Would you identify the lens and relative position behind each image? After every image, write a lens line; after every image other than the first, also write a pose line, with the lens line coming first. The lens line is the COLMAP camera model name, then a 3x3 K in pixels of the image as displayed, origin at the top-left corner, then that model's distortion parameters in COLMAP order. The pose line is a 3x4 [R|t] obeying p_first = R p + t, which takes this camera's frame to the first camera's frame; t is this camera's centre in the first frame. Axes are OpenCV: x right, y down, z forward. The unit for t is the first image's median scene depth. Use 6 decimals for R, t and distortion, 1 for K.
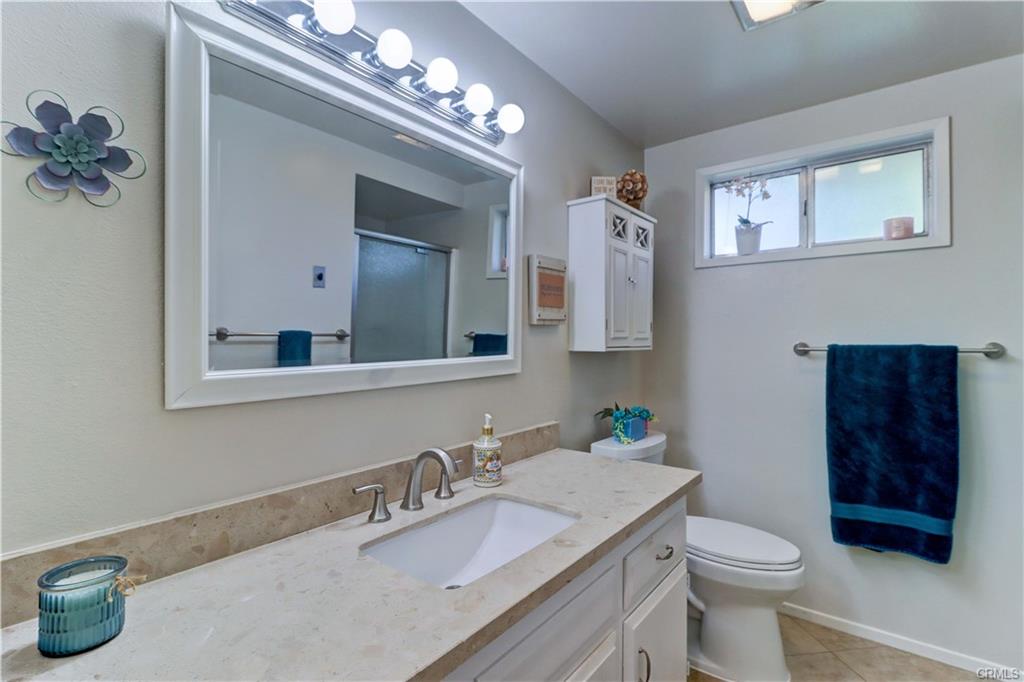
lens RADIAL K [[474.5, 0, 520.4], [0, 474.5, 336.5], [0, 0, 1]] dist [0.021033, -0.014665]
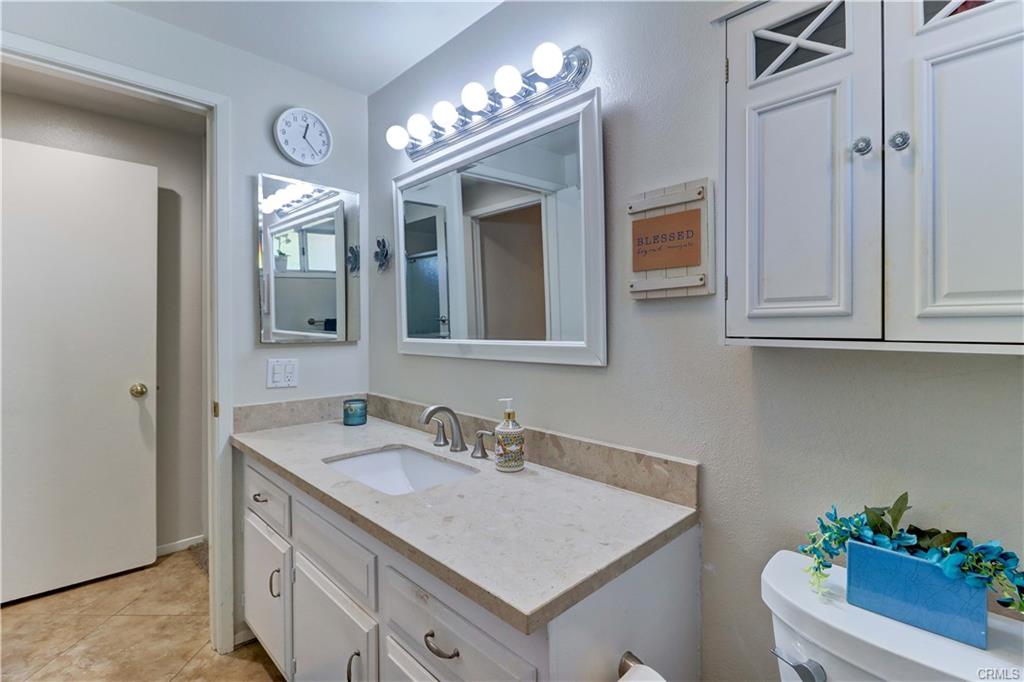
lens RADIAL K [[474.5, 0, 520.4], [0, 474.5, 336.5], [0, 0, 1]] dist [0.021033, -0.014665]
pose [[-0.123675, 0.029682, -0.991879, 1.212916], [0.008658, 0.999547, 0.028832, 0.010457], [0.992285, -0.005022, -0.123876, 1.544767]]
